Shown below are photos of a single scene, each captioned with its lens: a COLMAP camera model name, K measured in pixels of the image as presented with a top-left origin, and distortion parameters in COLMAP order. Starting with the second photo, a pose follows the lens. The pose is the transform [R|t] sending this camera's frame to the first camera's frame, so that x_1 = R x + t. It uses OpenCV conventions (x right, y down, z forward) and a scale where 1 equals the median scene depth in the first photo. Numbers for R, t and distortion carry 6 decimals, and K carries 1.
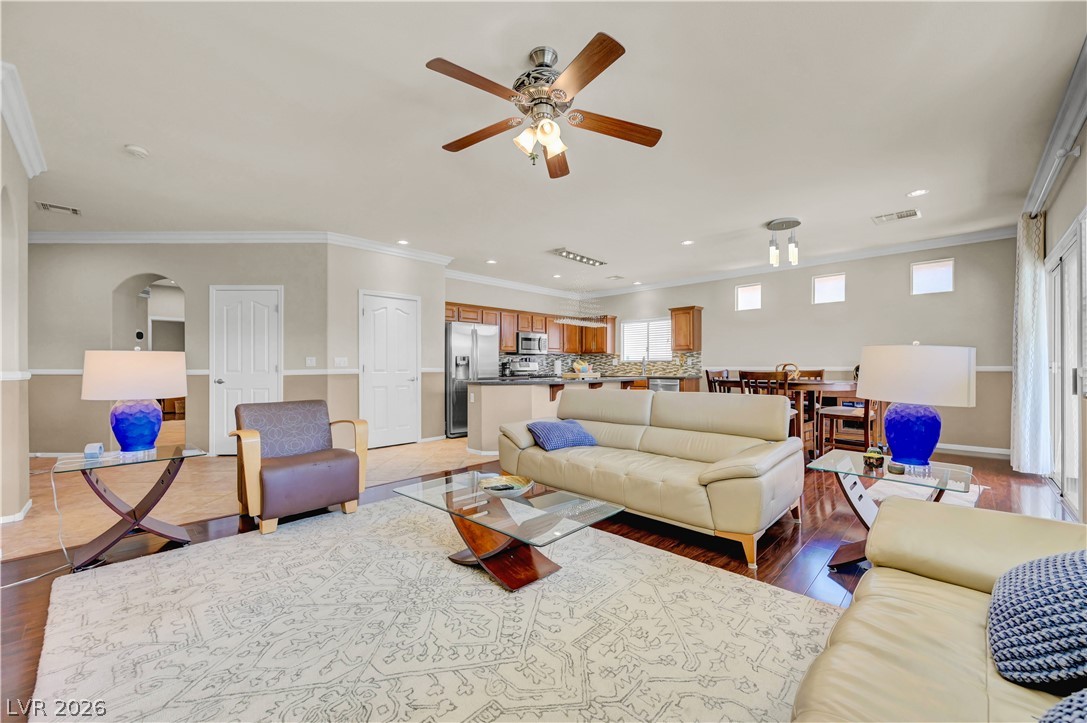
lens RADIAL K [[427.2, 0, 548.6], [0, 427.2, 364.7], [0, 0, 1]] dist [-0.001094, 0.000442]
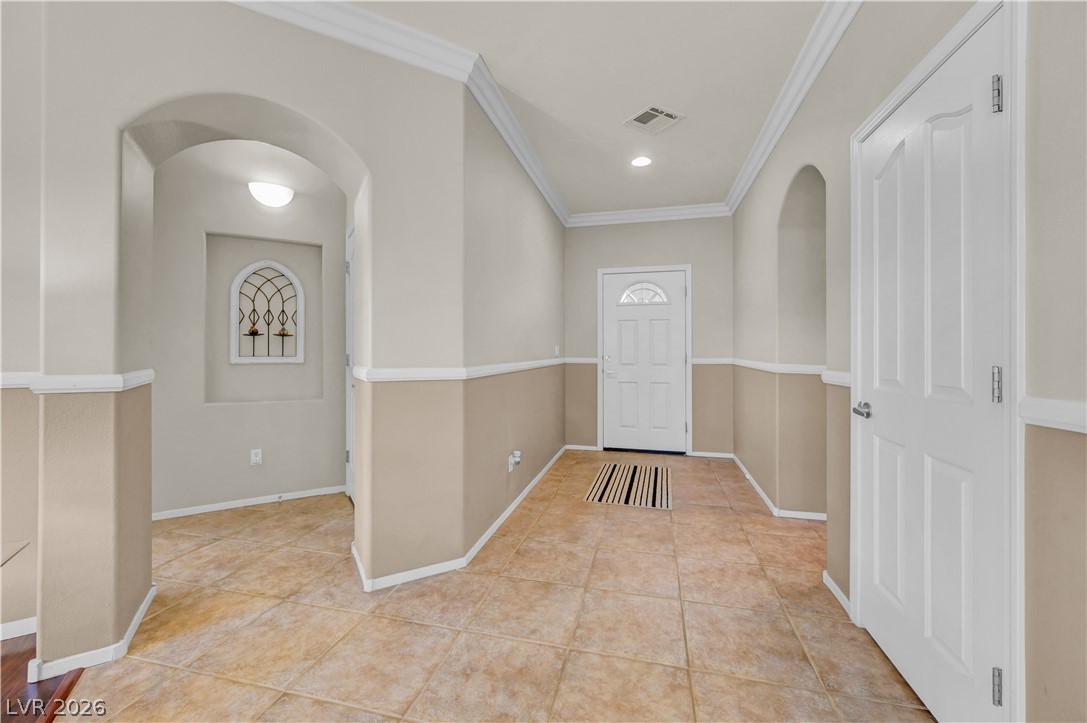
lens RADIAL K [[435.6, 0, 544.9], [0, 435.6, 348.8], [0, 0, 1]] dist [-0.001990, -0.000020]
pose [[-0.250628, -0.002024, -0.968081, -0.377178], [0.001151, 0.999996, -0.002388, -0.008169], [0.968083, -0.001713, -0.250625, 0.838359]]
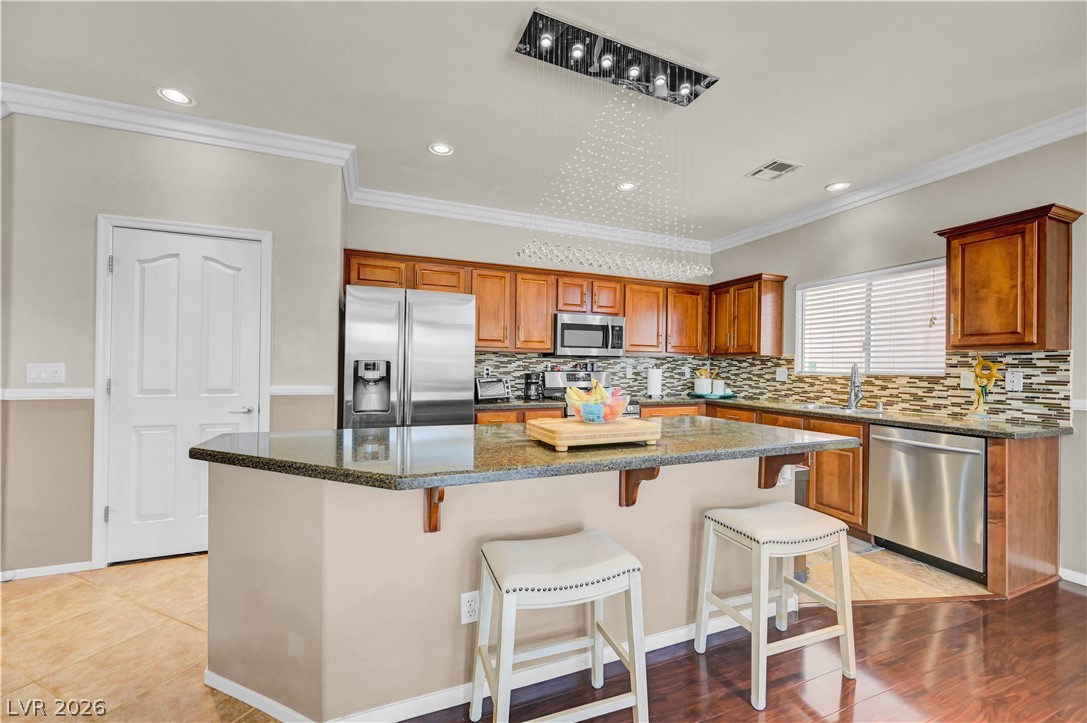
lens RADIAL K [[426.8, 0, 548.1], [0, 426.8, 364.2], [0, 0, 1]] dist [-0.000041, -0.000070]
pose [[0.914084, 0.013046, -0.405314, 0.193857], [-0.014056, 0.999901, 0.000485, -0.023916], [0.405280, 0.005253, 0.914177, 0.817310]]
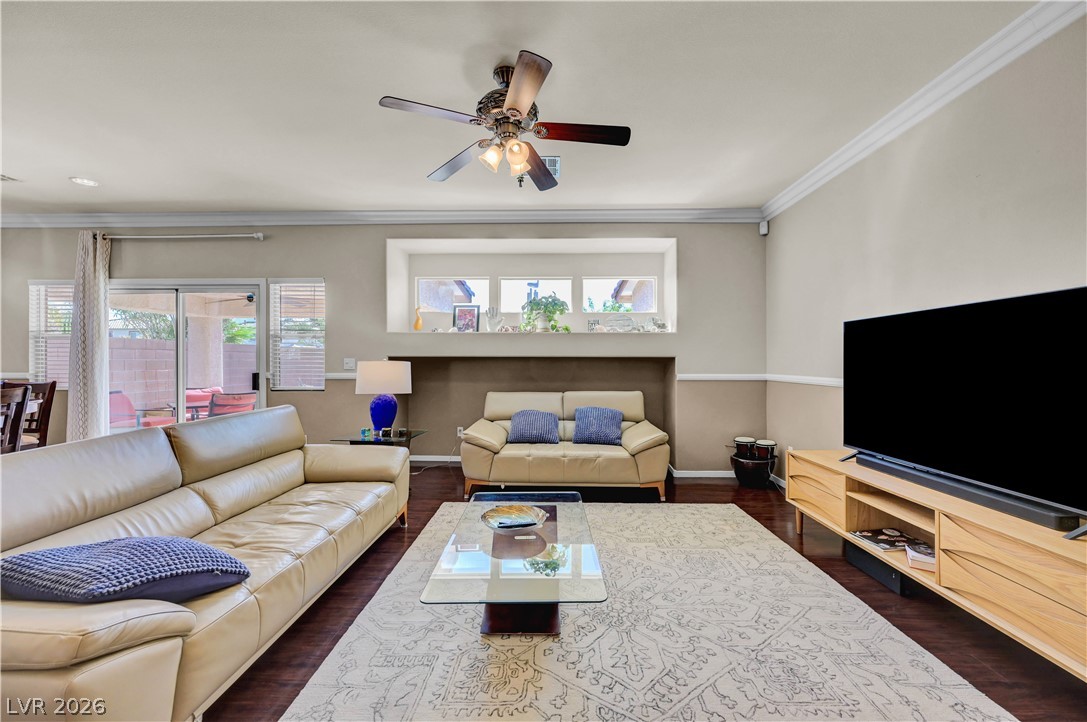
lens RADIAL K [[426.8, 0, 548.1], [0, 426.8, 363.7], [0, 0, 1]] dist [-0.000041, -0.000070]
pose [[-0.684241, -0.000563, 0.729256, -0.352995], [0.001487, 0.999997, 0.002167, -0.015768], [-0.729255, 0.002567, -0.684237, 0.697763]]
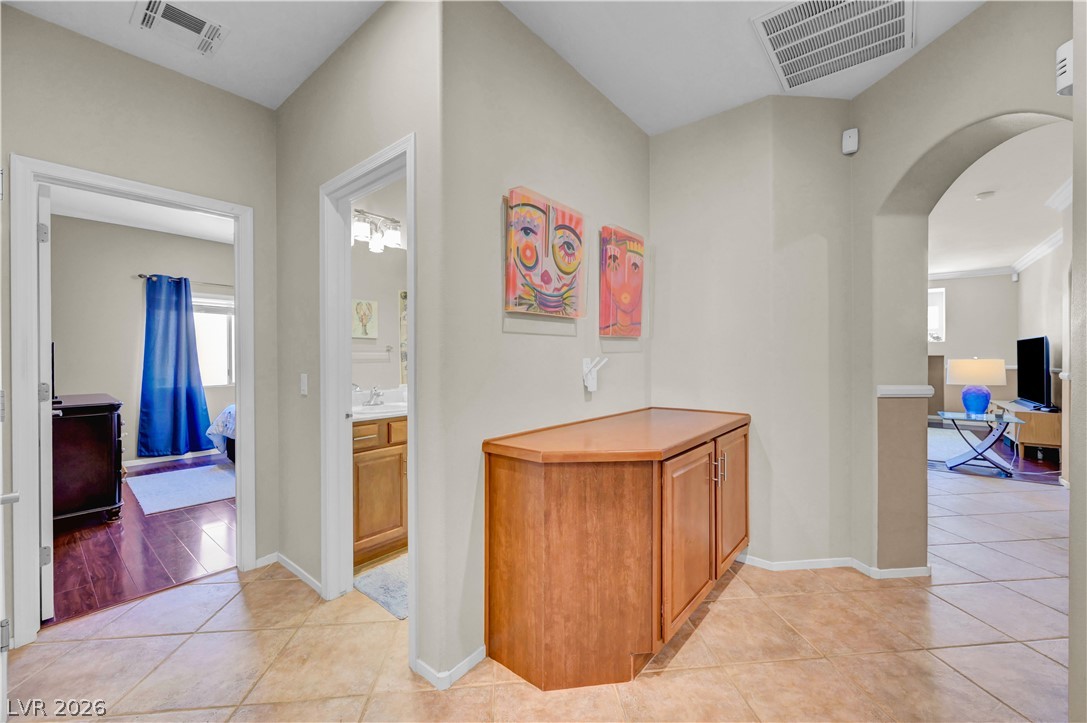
lens RADIAL K [[429.6, 0, 550.0], [0, 429.6, 359.0], [0, 0, 1]] dist [-0.001763, -0.000122]
pose [[-0.089340, 0.003658, 0.995994, -1.264482], [0.001948, 0.999992, -0.003498, -0.014377], [-0.995999, 0.001628, -0.089347, 1.431578]]
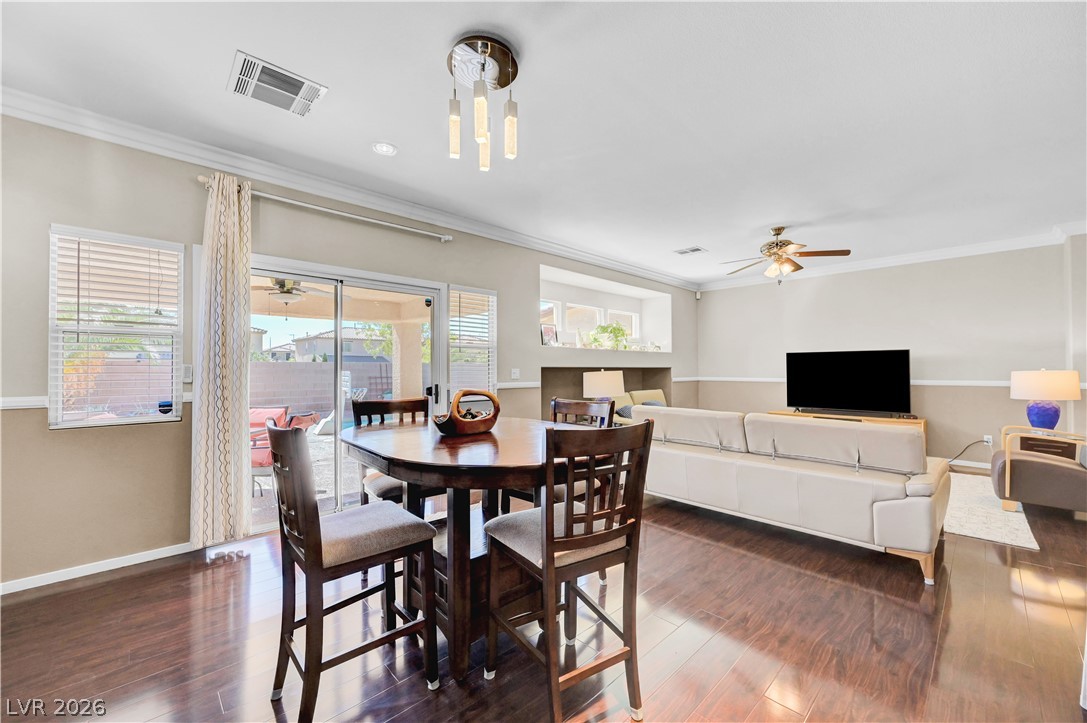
lens RADIAL K [[427.2, 0, 548.6], [0, 427.2, 364.7], [0, 0, 1]] dist [-0.001094, 0.000442]
pose [[-0.999555, 0.005501, 0.029313, 0.440457], [0.005204, 0.999935, -0.010191, -0.023841], [-0.029367, -0.010034, -0.999518, 1.319021]]
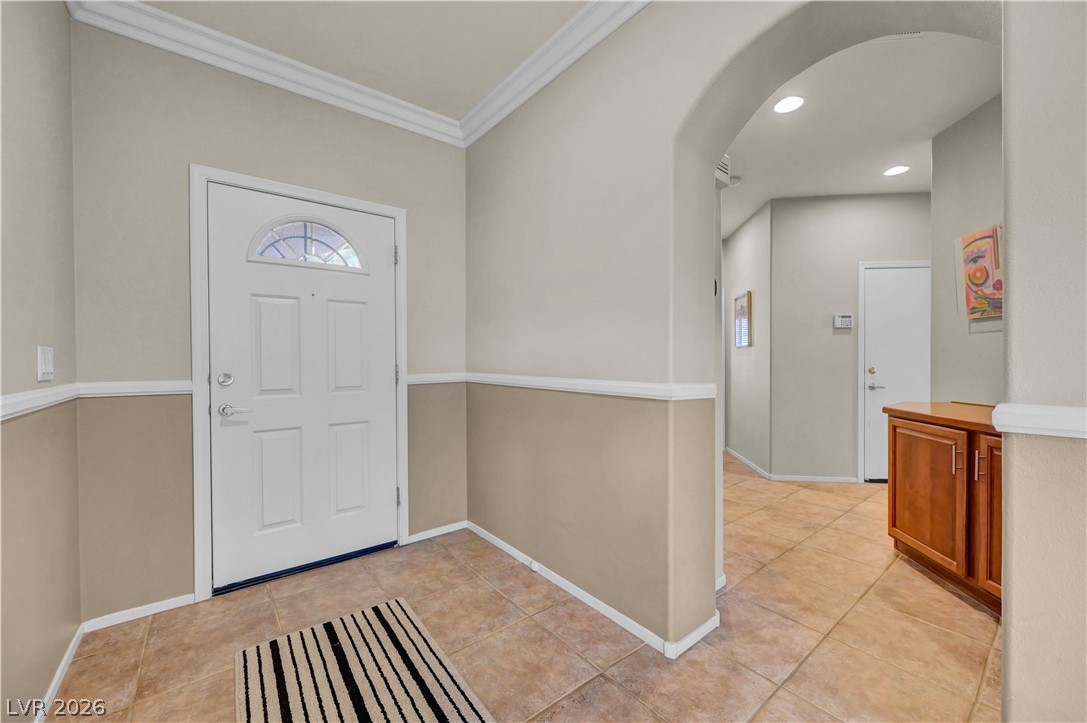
lens RADIAL K [[426.8, 0, 548.1], [0, 426.8, 364.2], [0, 0, 1]] dist [-0.000041, -0.000070]
pose [[0.615737, 0.007188, -0.787919, -0.824814], [0.002886, 0.999931, 0.011378, -0.007681], [0.787947, -0.009280, 0.615674, 0.726452]]
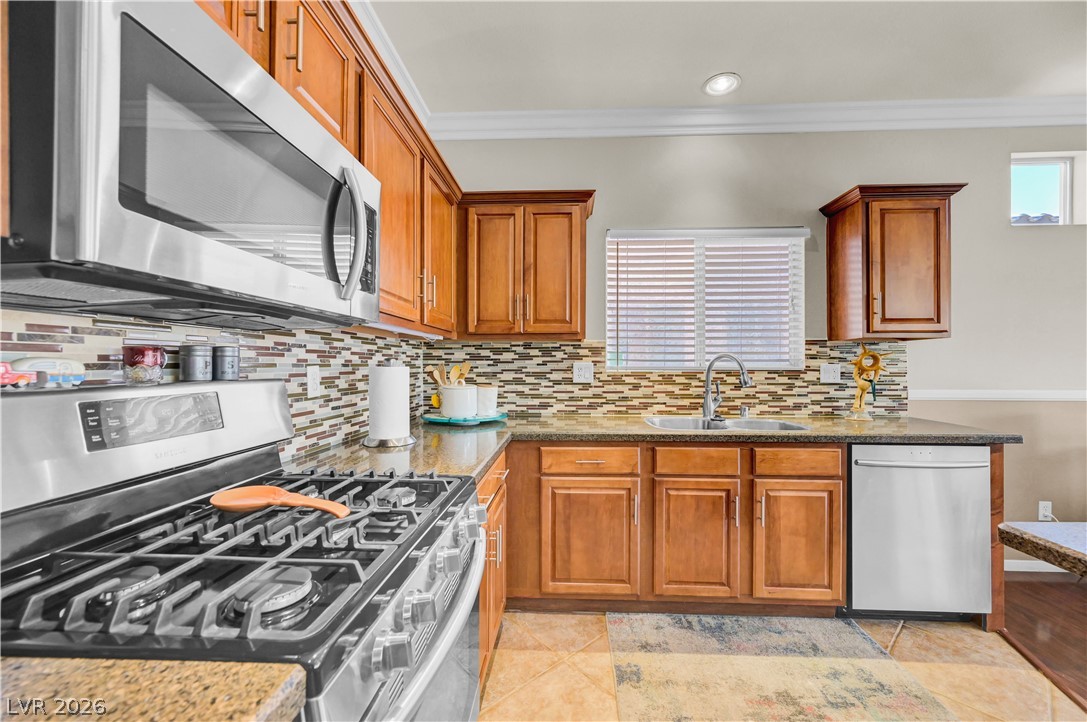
lens RADIAL K [[427.2, 0, 548.6], [0, 427.2, 364.2], [0, 0, 1]] dist [-0.001094, 0.000442]
pose [[0.749355, 0.004742, 0.662151, -0.089588], [-0.005862, 0.999983, -0.000527, -0.019000], [-0.662142, -0.003487, 0.749370, 1.395277]]
